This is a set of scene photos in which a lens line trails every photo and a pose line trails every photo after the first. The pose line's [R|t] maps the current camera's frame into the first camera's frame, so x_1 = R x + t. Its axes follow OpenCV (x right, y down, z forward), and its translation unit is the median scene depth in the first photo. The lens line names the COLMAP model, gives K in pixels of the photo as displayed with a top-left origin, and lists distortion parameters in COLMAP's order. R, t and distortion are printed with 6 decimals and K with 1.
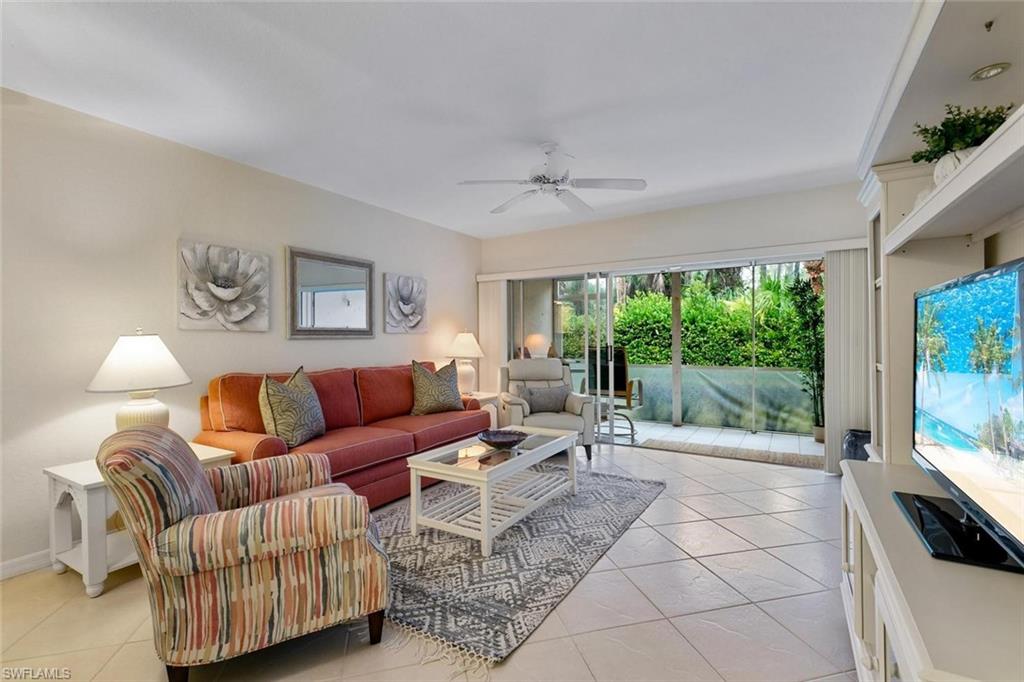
lens RADIAL K [[459.6, 0, 512.7], [0, 459.6, 344.9], [0, 0, 1]] dist [0.009955, -0.002402]
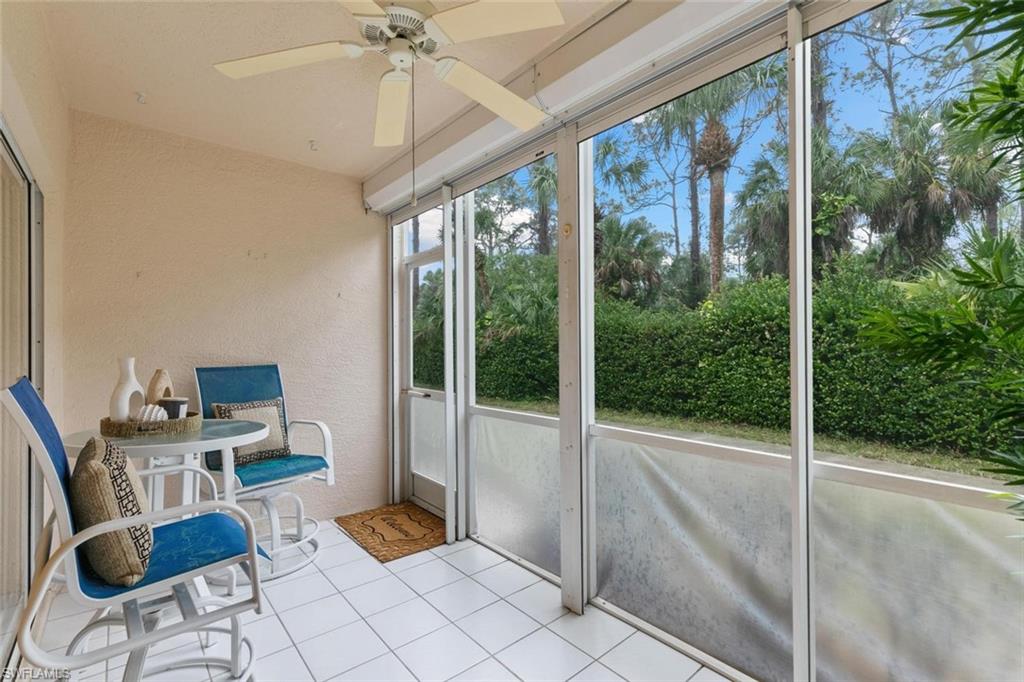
lens RADIAL K [[459.6, 0, 512.2], [0, 459.6, 343.4], [0, 0, 1]] dist [0.009955, -0.002402]
pose [[0.950618, 0.000566, -0.310364, 0.569780], [-0.005238, 0.999885, -0.014221, -0.015821], [0.310320, 0.015144, 0.950512, 0.907876]]
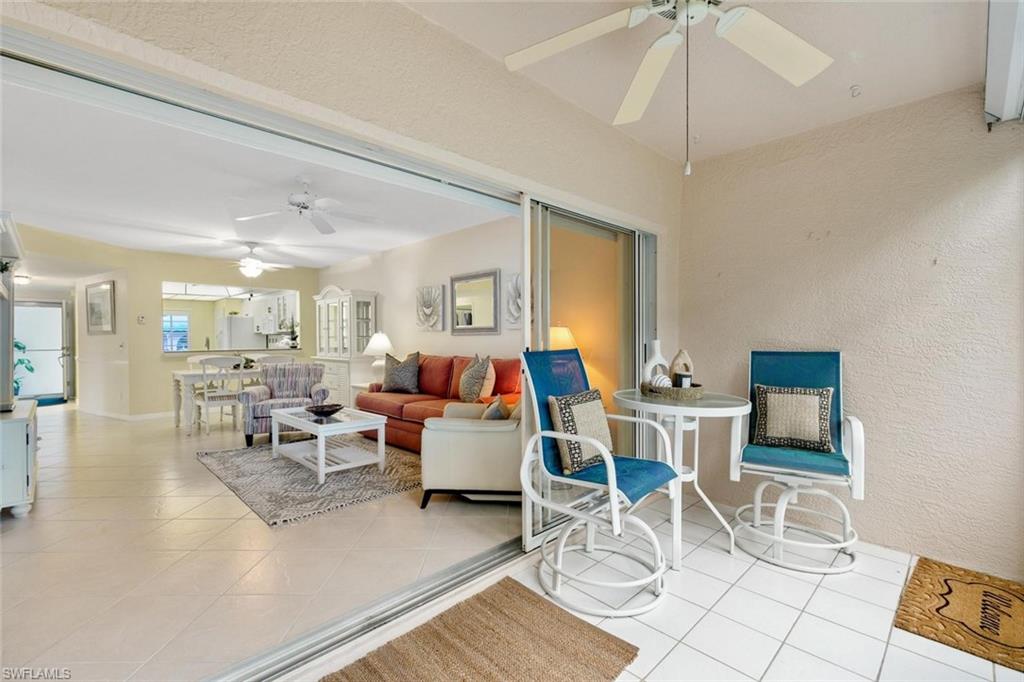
lens RADIAL K [[459.6, 0, 512.5], [0, 459.6, 342.5], [0, 0, 1]] dist [0.009955, -0.002402]
pose [[-0.241904, 0.016719, -0.970156, 0.737600], [-0.005198, 0.999815, 0.018526, -0.013843], [0.970286, 0.009524, -0.241772, 1.185581]]
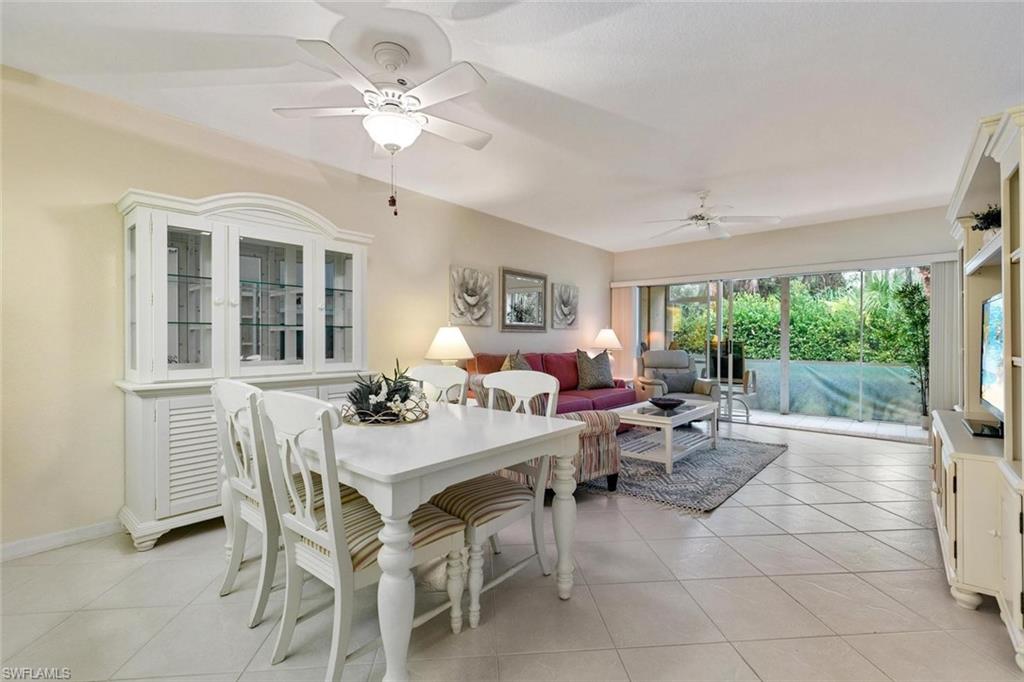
lens RADIAL K [[459.6, 0, 512.2], [0, 459.6, 344.6], [0, 0, 1]] dist [0.009955, -0.002402]
pose [[0.987687, 0.011878, -0.155989, -0.172119], [-0.012059, 0.999927, -0.000216, 0.020299], [0.155975, 0.002095, 0.987759, -0.295965]]
